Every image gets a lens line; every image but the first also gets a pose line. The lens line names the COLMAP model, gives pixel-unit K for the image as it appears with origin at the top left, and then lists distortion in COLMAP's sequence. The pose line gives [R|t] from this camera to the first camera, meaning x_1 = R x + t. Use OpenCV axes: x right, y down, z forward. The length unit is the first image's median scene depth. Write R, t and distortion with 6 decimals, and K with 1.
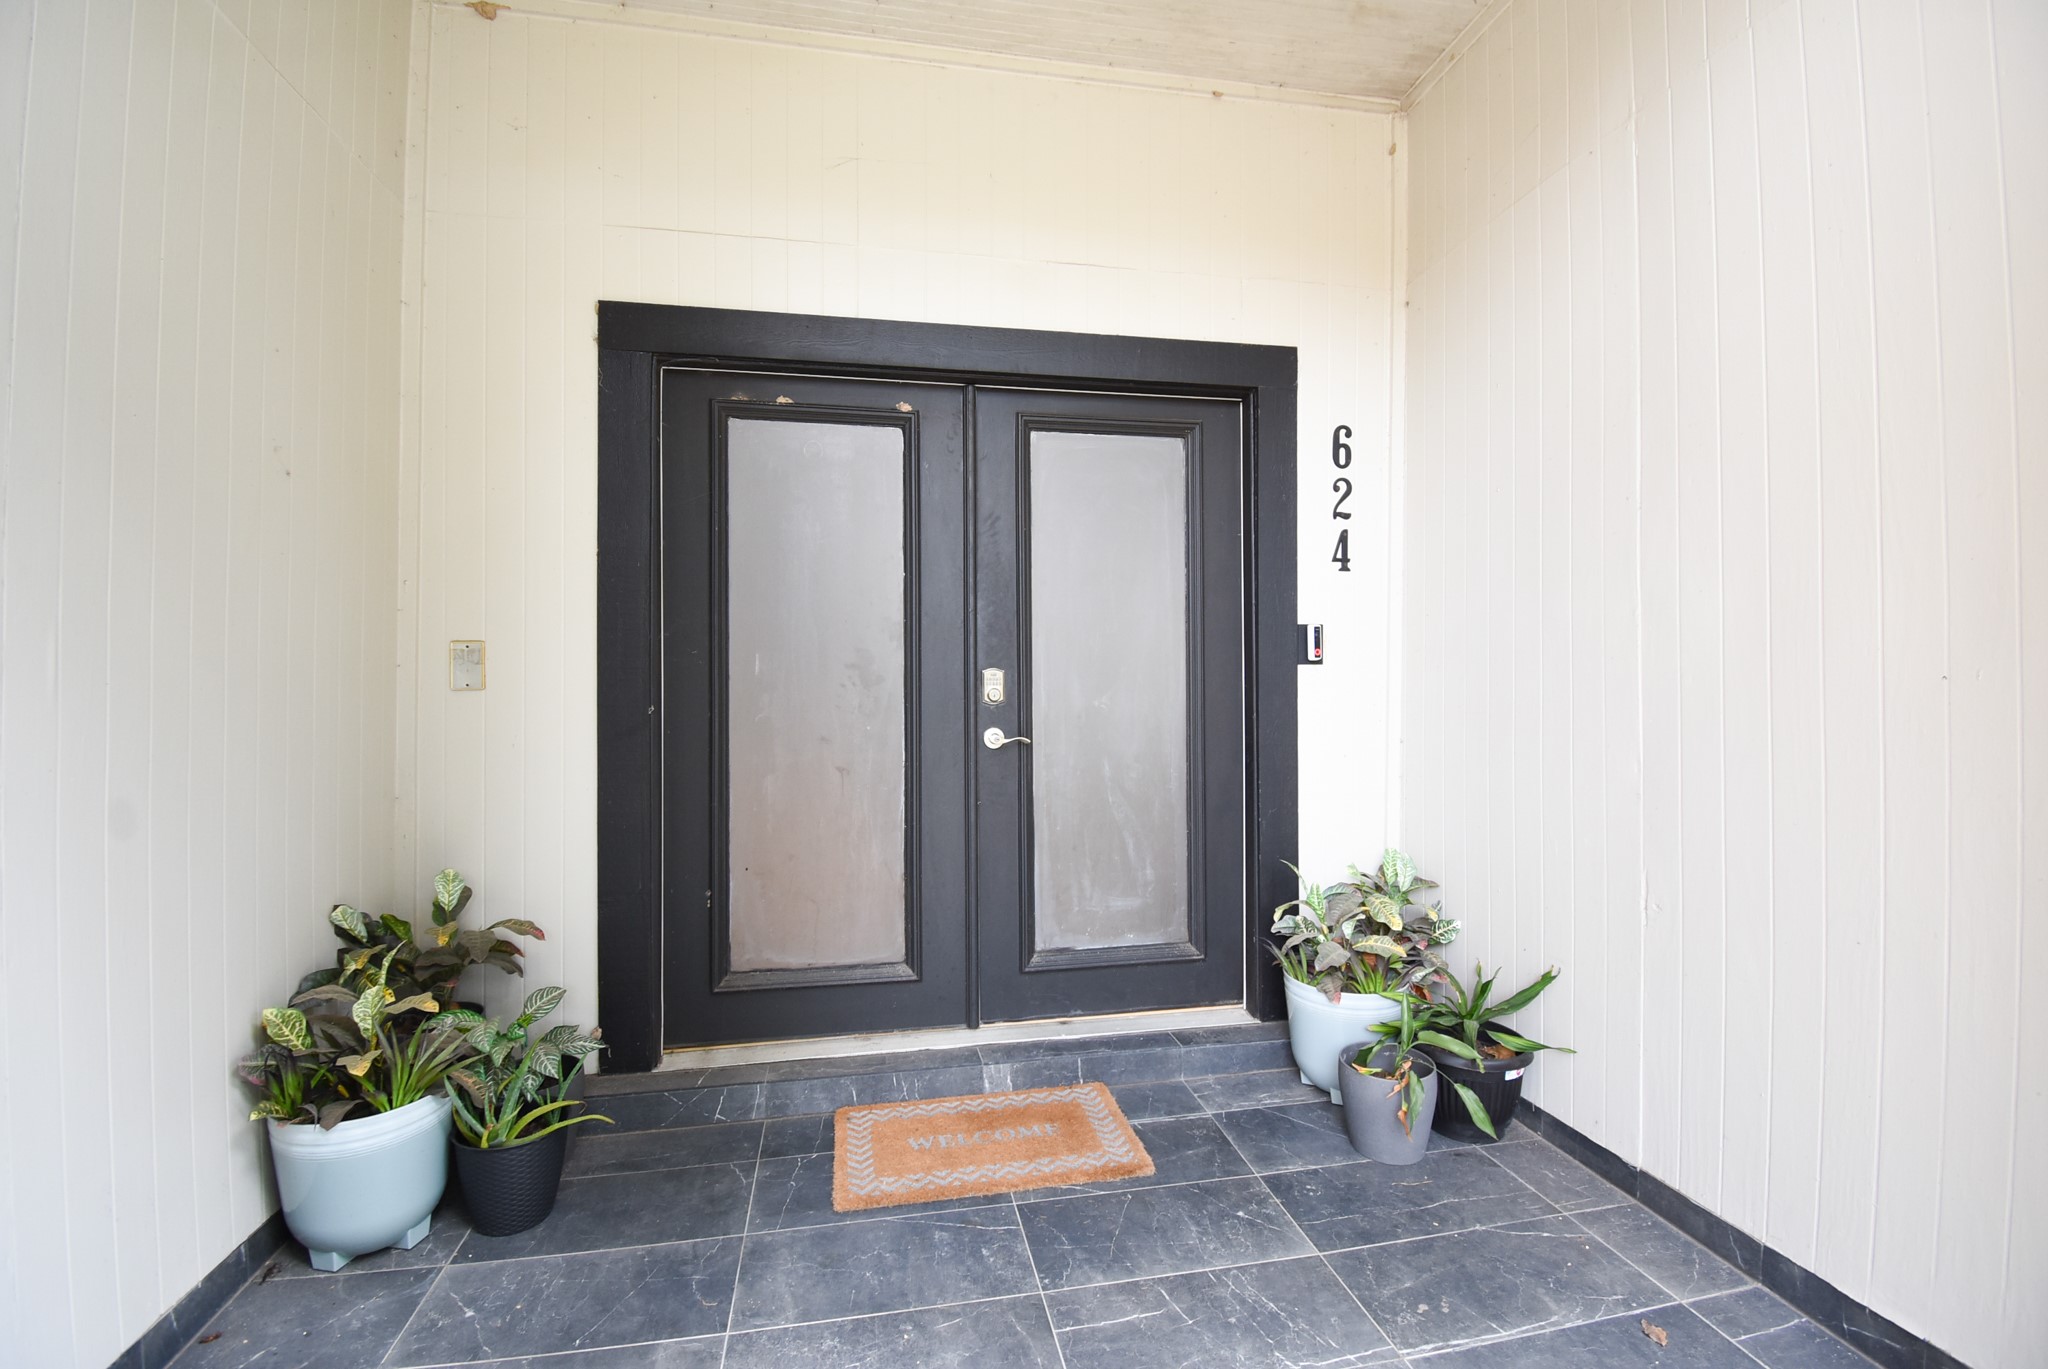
lens RADIAL K [[902.3, 0, 1018.4], [0, 902.3, 677.7], [0, 0, 1]] dist [0.021656, -0.025061]
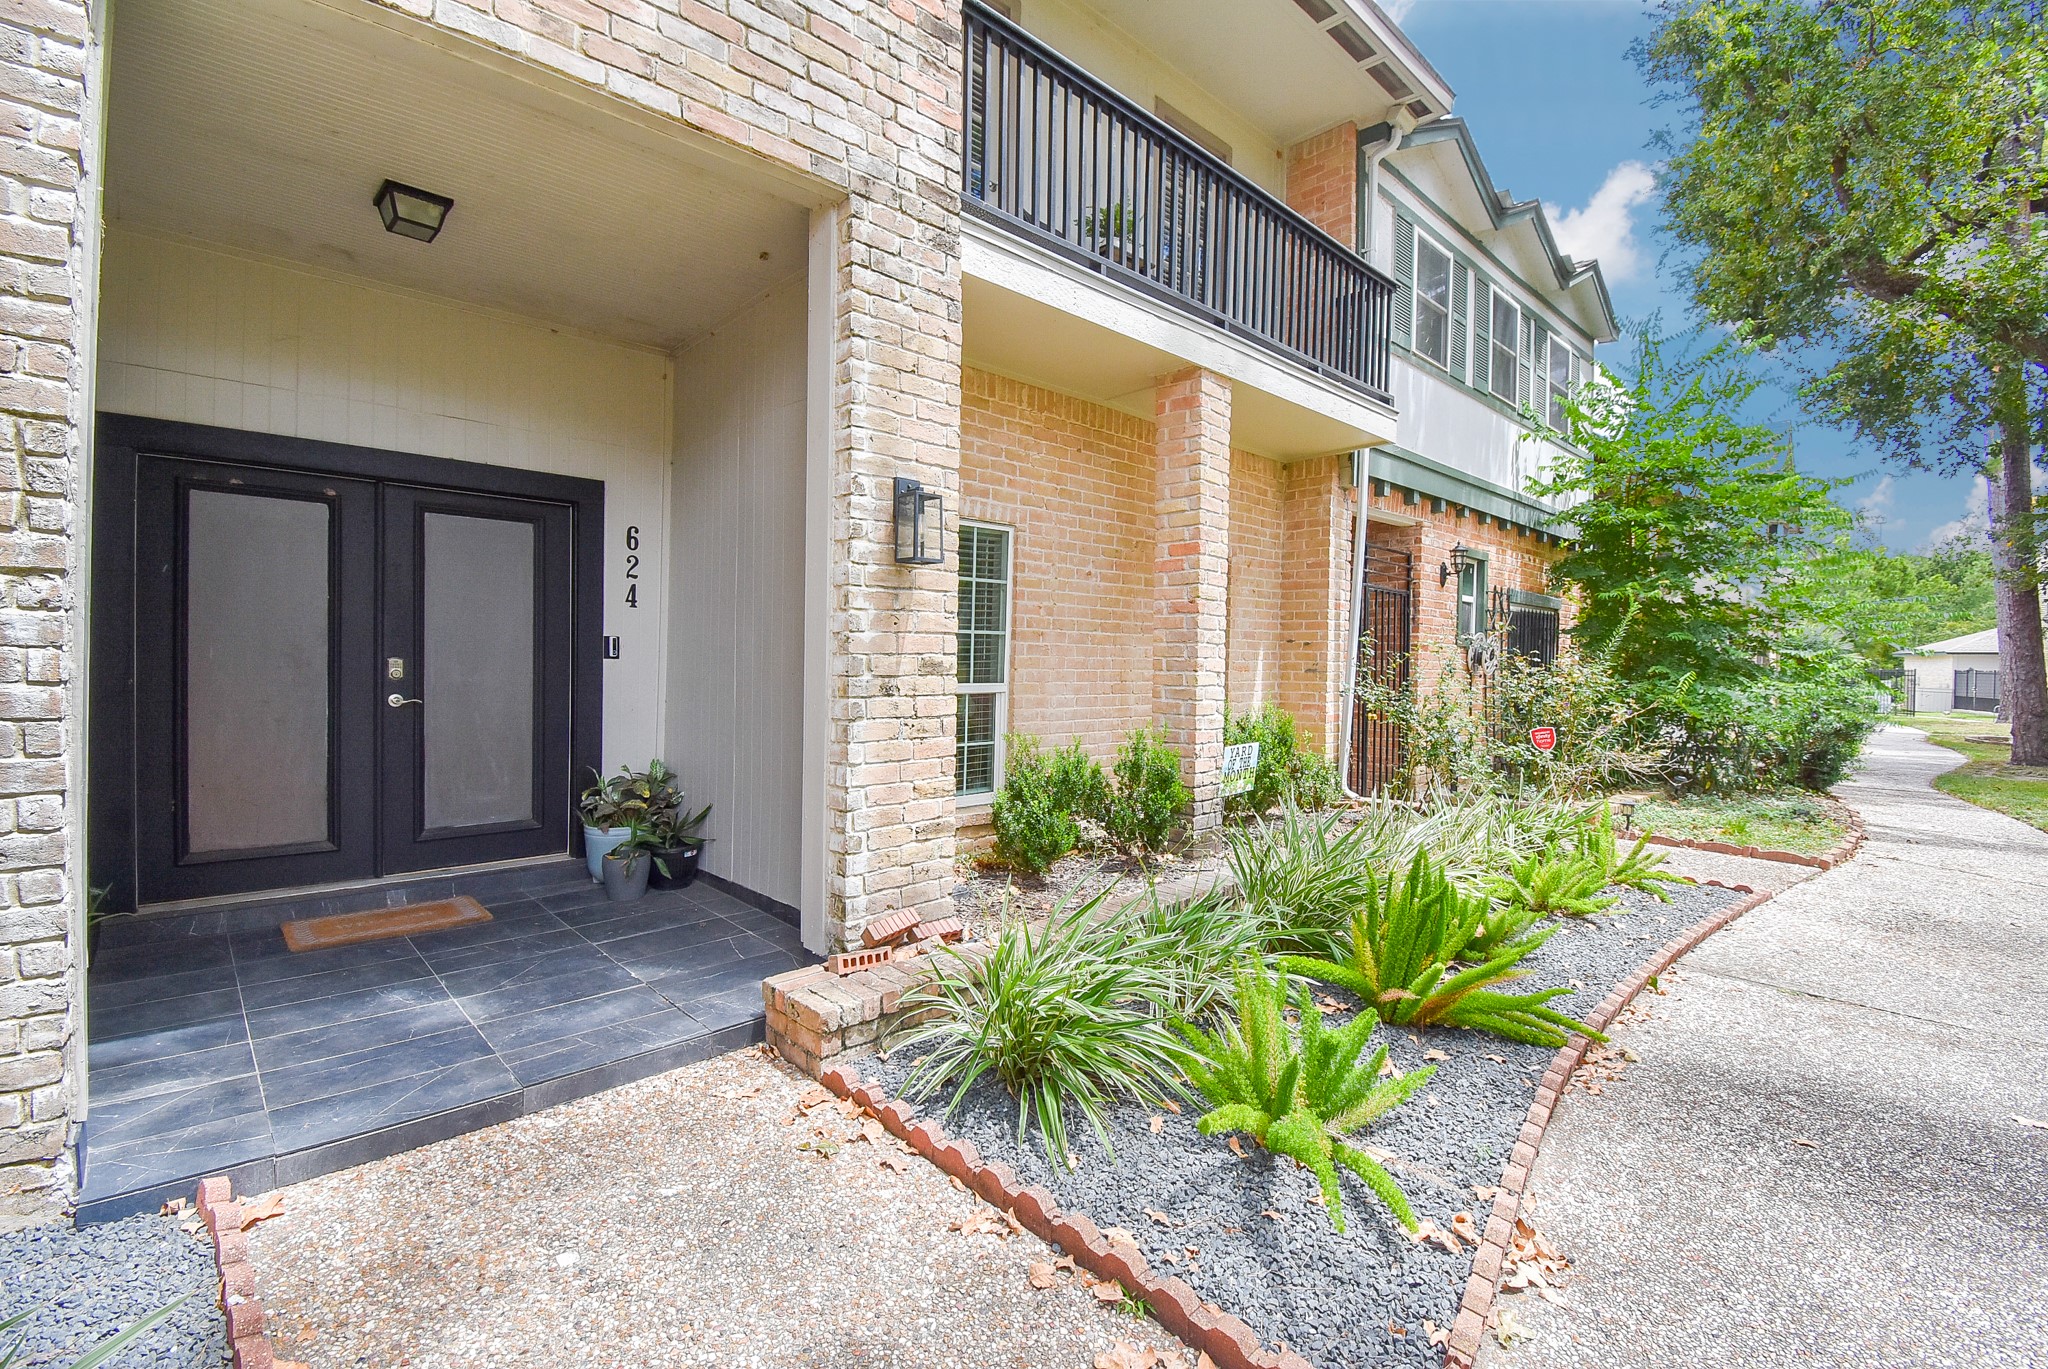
lens RADIAL K [[902.3, 0, 1018.4], [0, 902.3, 677.7], [0, 0, 1]] dist [0.021656, -0.025061]
pose [[0.841311, 0.008564, 0.540484, 0.034958], [-0.024644, 0.999443, 0.022523, -0.039895], [-0.539990, -0.032269, 0.841053, -1.019146]]
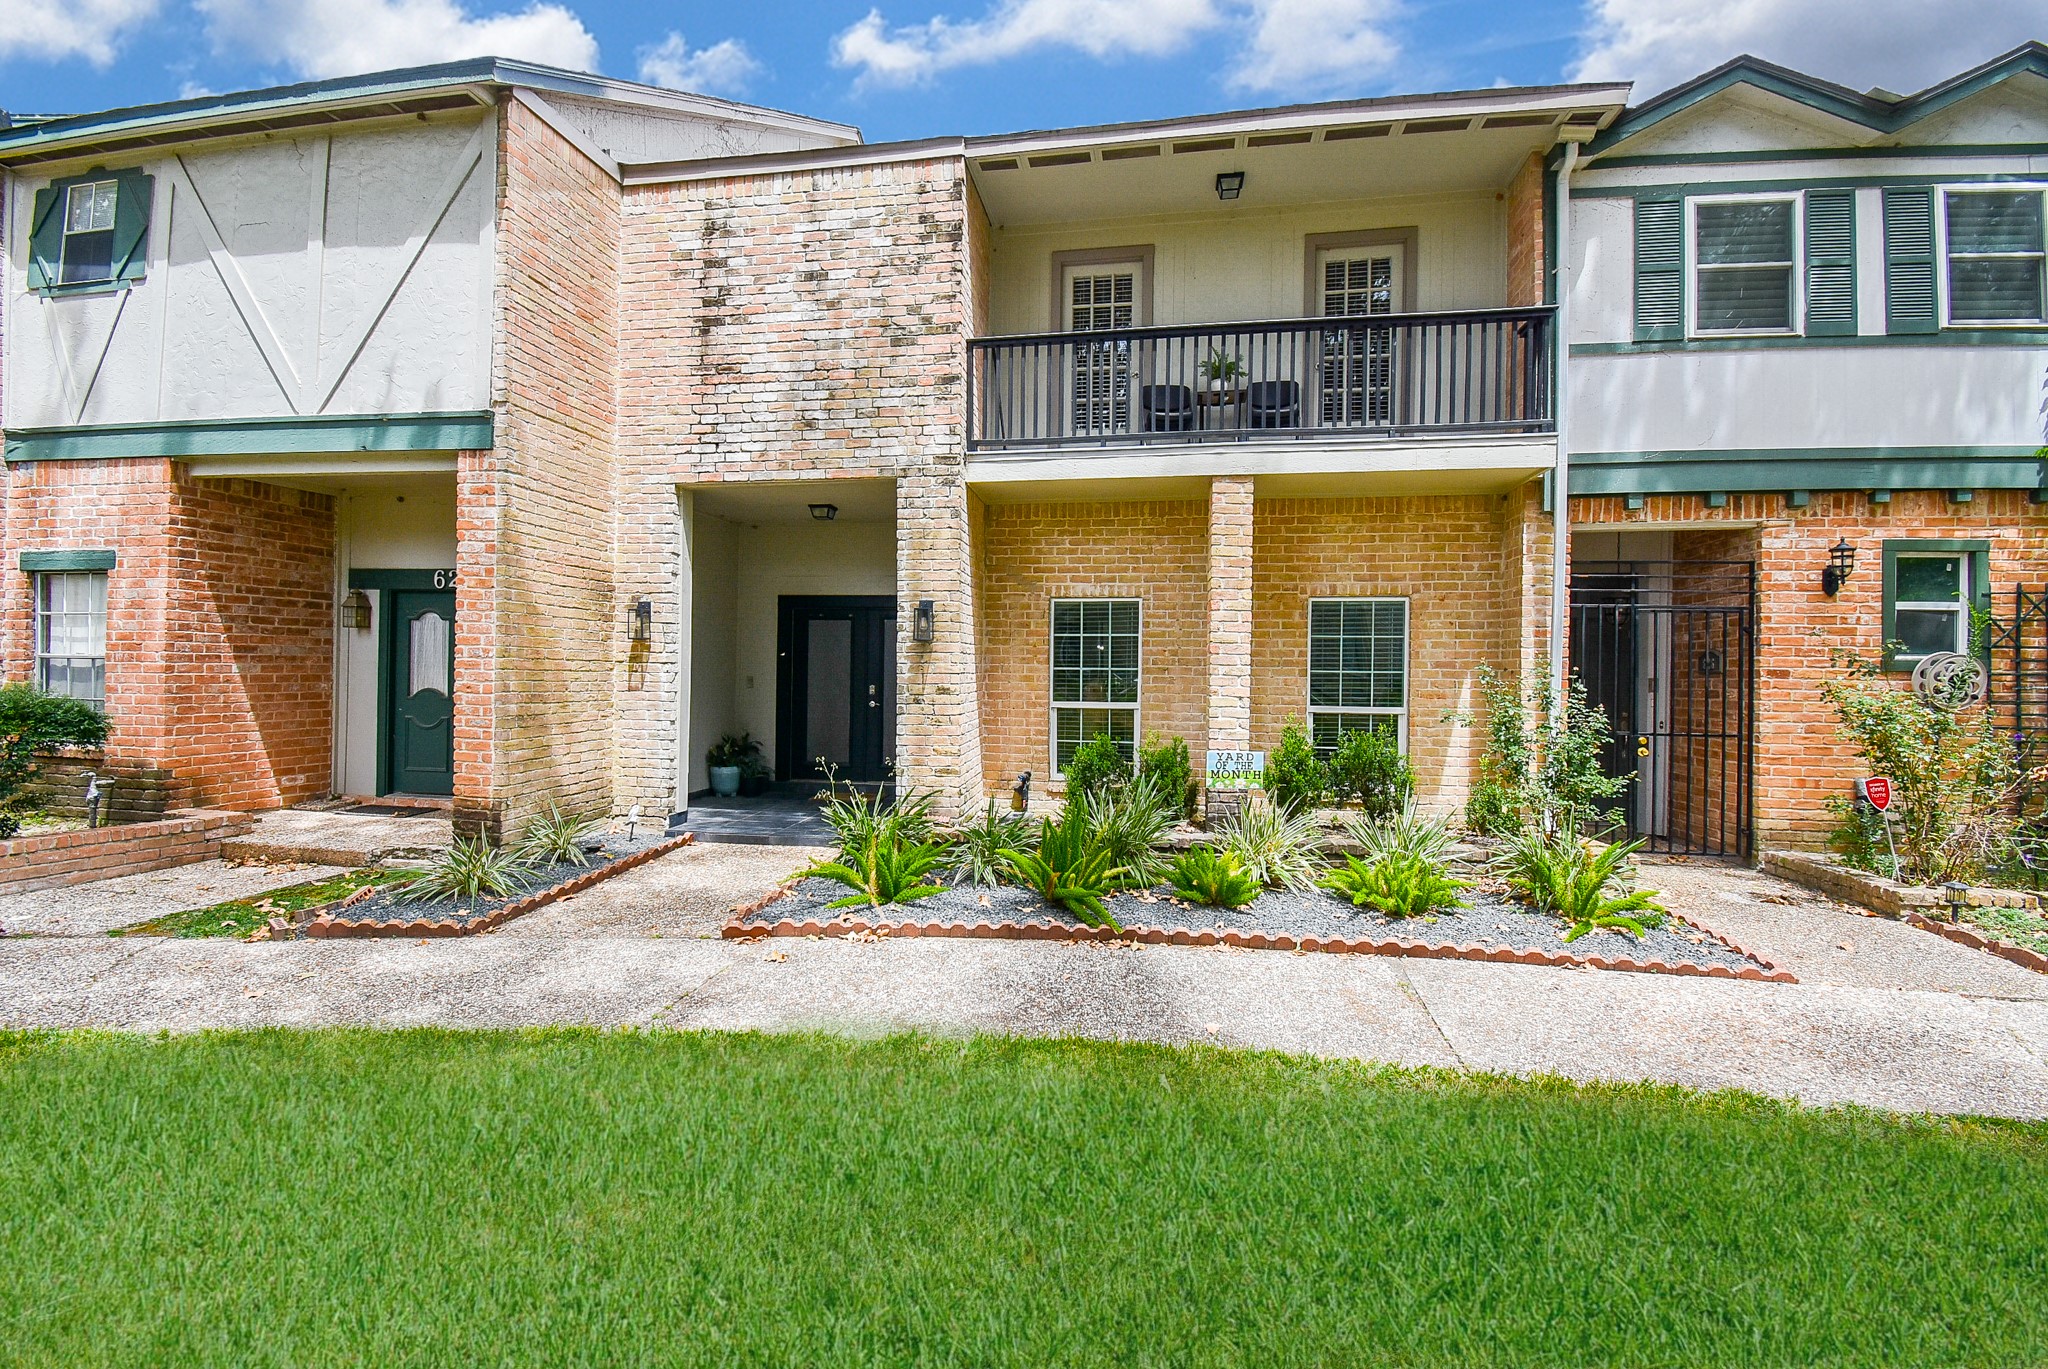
lens RADIAL K [[937.6, 0, 1037.3], [0, 937.6, 675.1], [0, 0, 1]] dist [0.012608, -0.000433]
pose [[0.936690, 0.018447, -0.349673, 2.014933], [-0.015551, 0.999818, 0.011089, -0.107450], [0.349813, -0.004950, 0.936806, -2.439969]]
